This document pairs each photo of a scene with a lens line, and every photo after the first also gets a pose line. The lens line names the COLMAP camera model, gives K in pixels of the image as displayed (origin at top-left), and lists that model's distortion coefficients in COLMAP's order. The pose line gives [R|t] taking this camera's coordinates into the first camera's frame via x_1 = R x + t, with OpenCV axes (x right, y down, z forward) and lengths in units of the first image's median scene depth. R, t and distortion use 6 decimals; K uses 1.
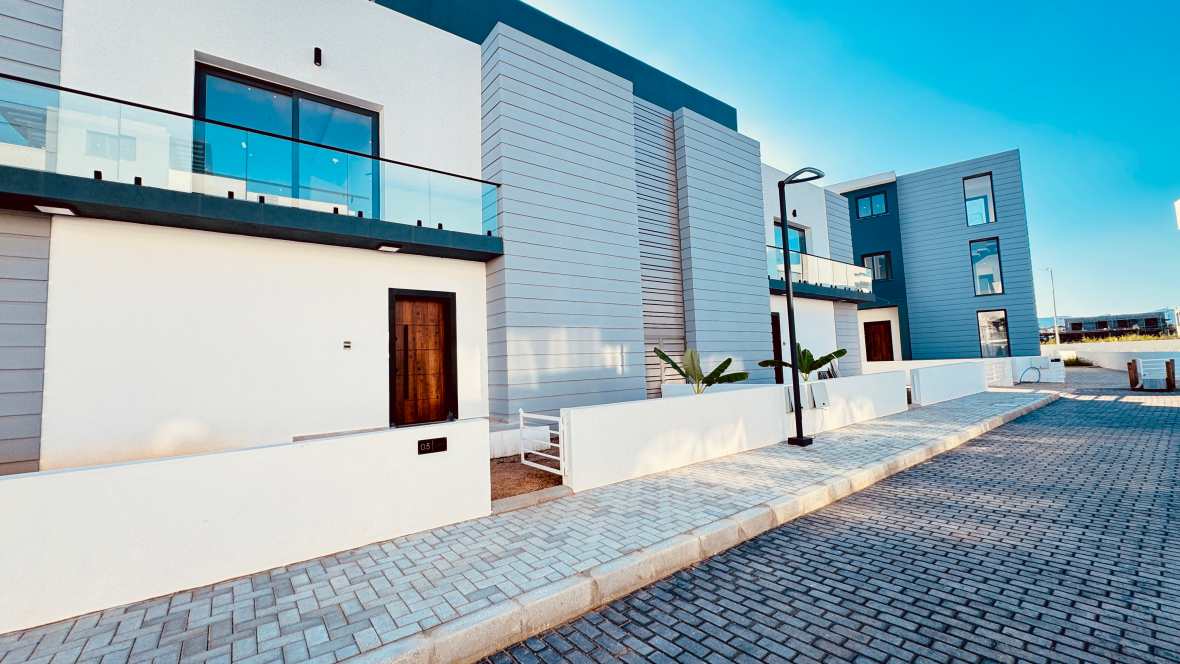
lens RADIAL K [[468.9, 0, 592.9], [0, 468.9, 324.1], [0, 0, 1]] dist [-0.003219, 0.000175]
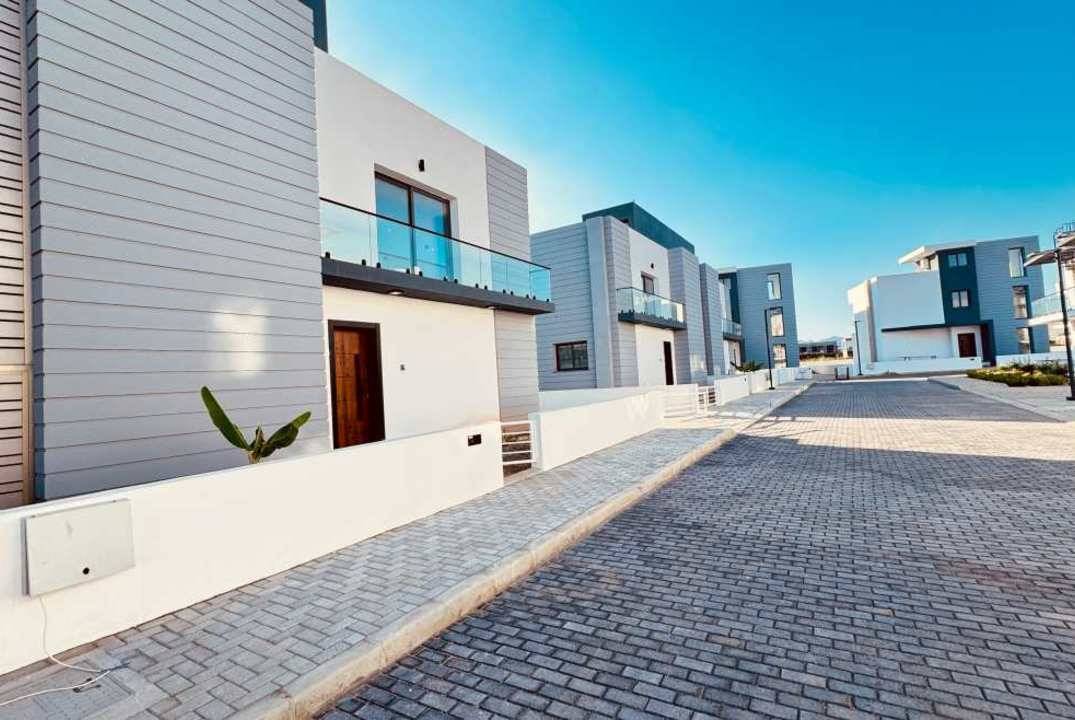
lens RADIAL K [[520.7, 0, 541.2], [0, 520.7, 358.7], [0, 0, 1]] dist [0.004200, -0.000008]
pose [[0.929853, -0.013012, 0.367702, -0.873113], [0.008357, 0.999864, 0.014250, -0.009327], [-0.367837, -0.010177, 0.929834, -0.645448]]
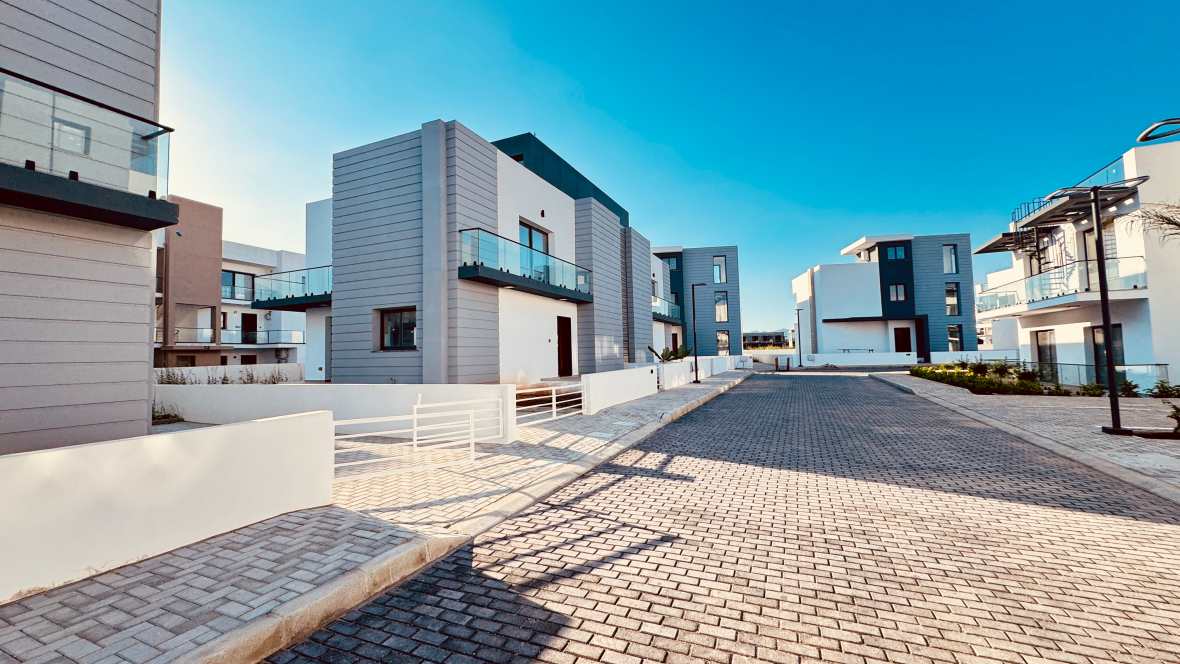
lens RADIAL K [[468.9, 0, 596.3], [0, 468.9, 328.1], [0, 0, 1]] dist [-0.003219, 0.000175]
pose [[0.873396, 0.037215, 0.485587, -0.408142], [-0.037443, 0.999256, -0.009237, -0.002356], [-0.485570, -0.010114, 0.874140, -0.311409]]
